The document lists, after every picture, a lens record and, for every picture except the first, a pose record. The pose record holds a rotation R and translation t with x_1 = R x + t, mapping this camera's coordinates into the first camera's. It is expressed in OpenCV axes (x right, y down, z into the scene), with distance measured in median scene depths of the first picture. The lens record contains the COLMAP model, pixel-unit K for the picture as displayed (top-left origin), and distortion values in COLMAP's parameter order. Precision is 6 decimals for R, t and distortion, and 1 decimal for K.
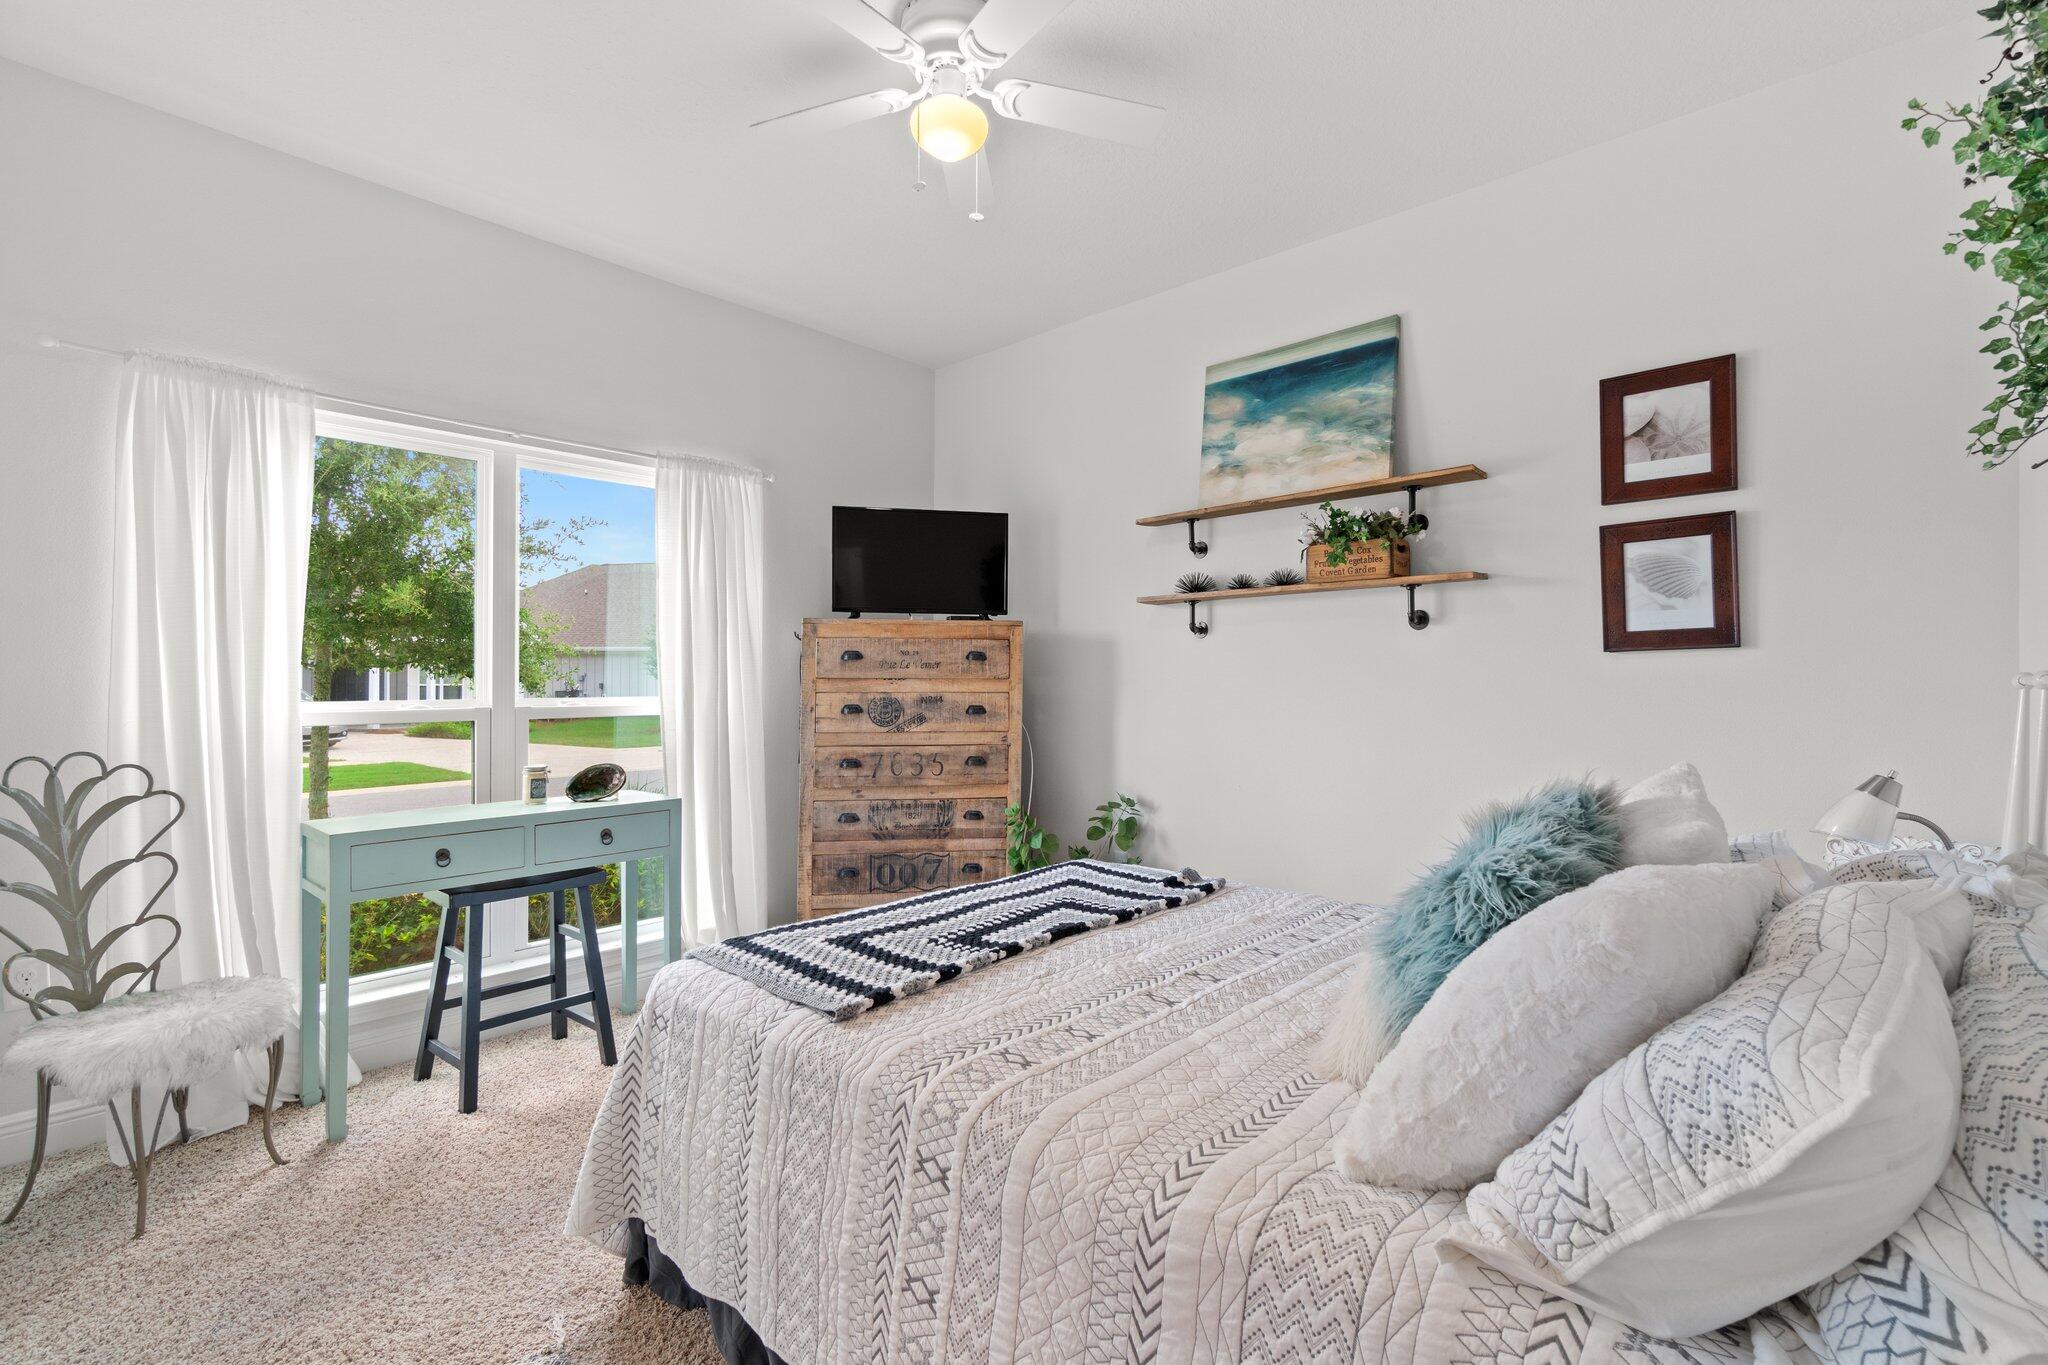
lens RADIAL K [[883.9, 0, 1024.0], [0, 883.9, 682.5], [0, 0, 1]] dist [-0.002286, -0.000410]
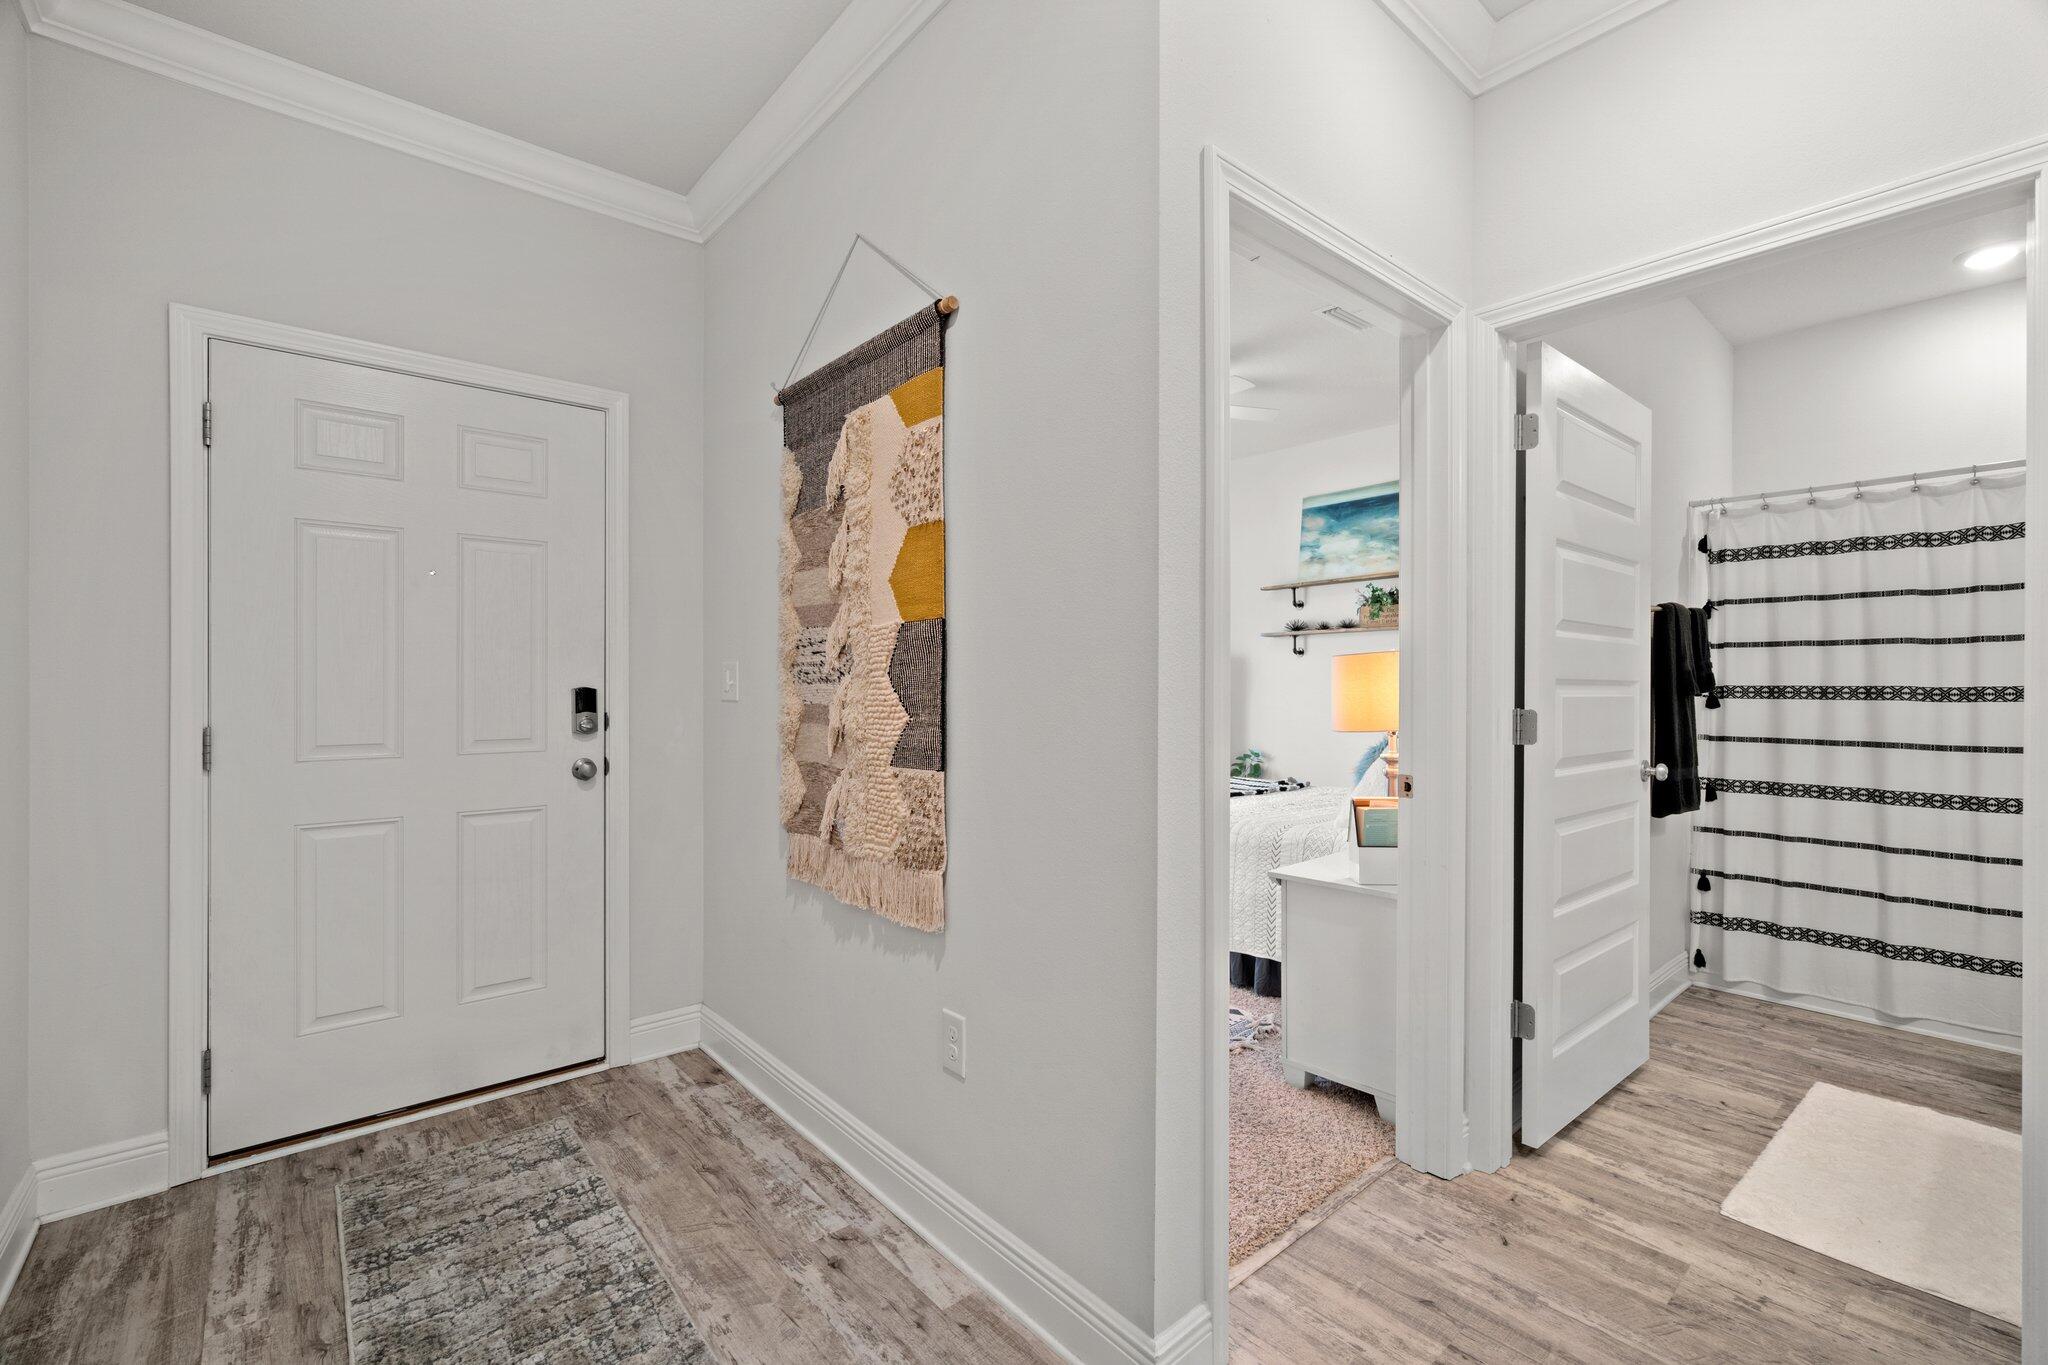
lens RADIAL K [[883.9, 0, 1024.0], [0, 883.9, 682.5], [0, 0, 1]] dist [-0.002286, -0.000410]
pose [[0.993040, 0.000353, -0.117781, -0.132161], [-0.000781, 0.999993, -0.003584, 0.005755], [0.117779, 0.003651, 0.993033, -0.783572]]
